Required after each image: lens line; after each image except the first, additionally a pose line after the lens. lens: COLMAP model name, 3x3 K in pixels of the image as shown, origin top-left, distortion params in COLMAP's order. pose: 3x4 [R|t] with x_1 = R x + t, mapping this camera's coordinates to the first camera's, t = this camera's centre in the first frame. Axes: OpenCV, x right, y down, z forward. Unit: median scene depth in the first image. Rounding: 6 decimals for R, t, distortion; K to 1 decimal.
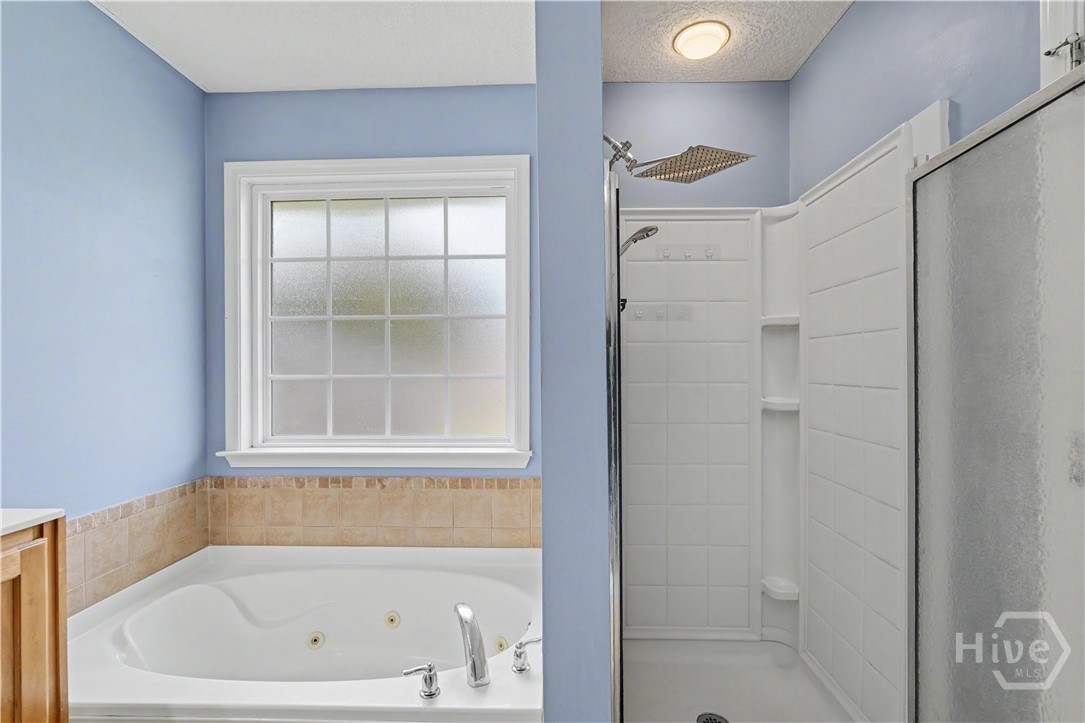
lens RADIAL K [[500.6, 0, 544.0], [0, 500.6, 363.6], [0, 0, 1]] dist [-0.000314, 0.001841]
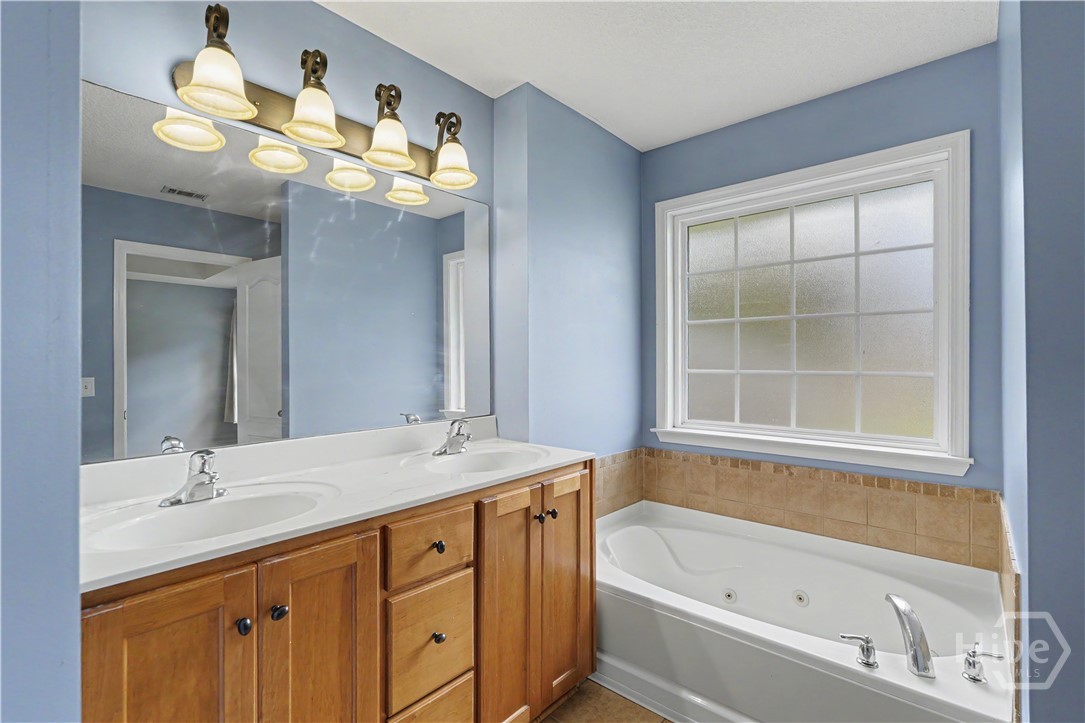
lens RADIAL K [[500.6, 0, 541.8], [0, 500.6, 359.1], [0, 0, 1]] dist [-0.000314, 0.001841]
pose [[0.776238, 0.002259, -0.630436, -0.056526], [-0.002189, 0.999997, 0.000888, -0.002684], [0.630436, 0.000691, 0.776241, -0.180964]]
